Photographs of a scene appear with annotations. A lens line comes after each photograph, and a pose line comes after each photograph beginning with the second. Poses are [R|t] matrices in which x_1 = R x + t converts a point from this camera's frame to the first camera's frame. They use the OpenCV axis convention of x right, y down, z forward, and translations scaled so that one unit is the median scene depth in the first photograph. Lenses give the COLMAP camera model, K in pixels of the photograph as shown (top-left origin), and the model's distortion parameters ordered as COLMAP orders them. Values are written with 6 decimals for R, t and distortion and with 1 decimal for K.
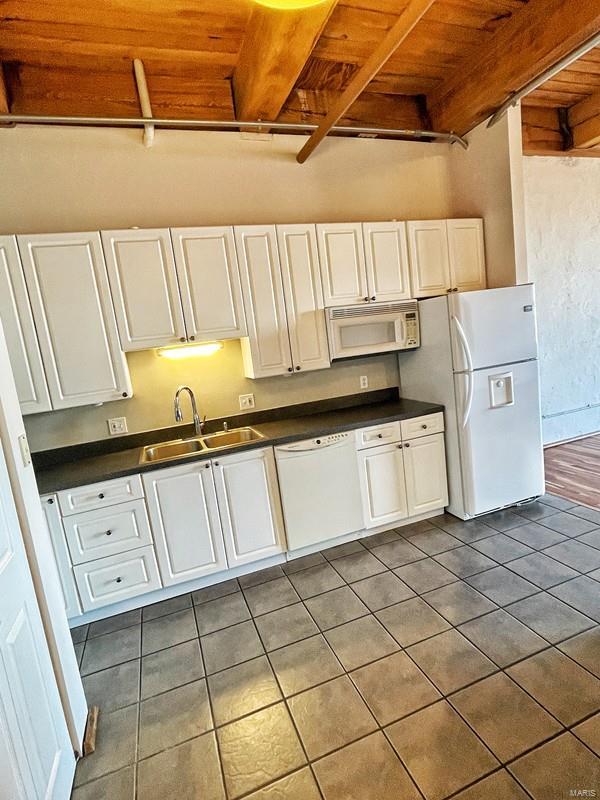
lens RADIAL K [[413.7, 0, 301.1], [0, 413.7, 400.1], [0, 0, 1]] dist [-0.010469, 0.000146]
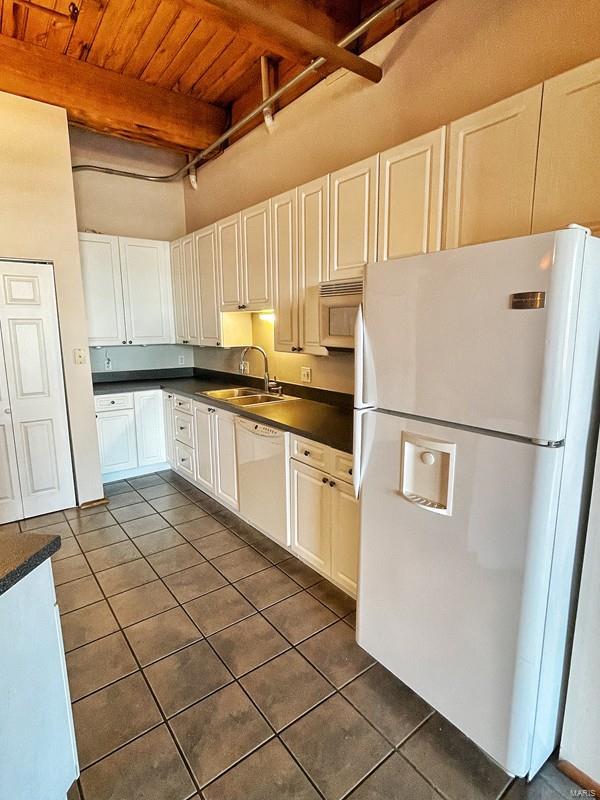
lens RADIAL K [[413.7, 0, 299.2], [0, 413.7, 395.9], [0, 0, 1]] dist [-0.010469, 0.000146]
pose [[0.310522, 0.280572, -0.908216, 0.812710], [-0.167970, 0.956608, 0.238092, -0.187992], [0.935608, 0.078620, 0.344175, 0.667923]]
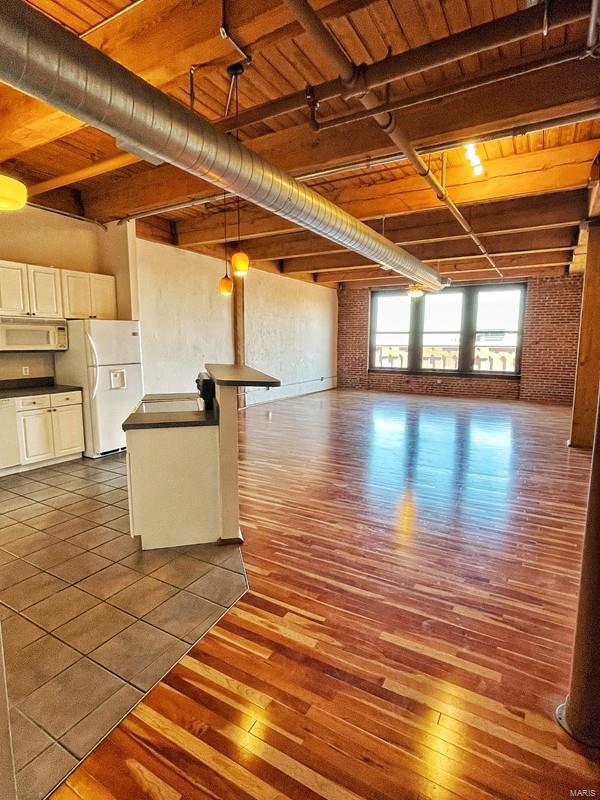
lens RADIAL K [[413.7, 0, 301.0], [0, 413.7, 396.8], [0, 0, 1]] dist [-0.010469, 0.000146]
pose [[0.752866, 0.037427, 0.657109, -0.068923], [-0.006646, 0.998763, -0.049273, 0.125682], [-0.658140, 0.032729, 0.752184, -0.776776]]
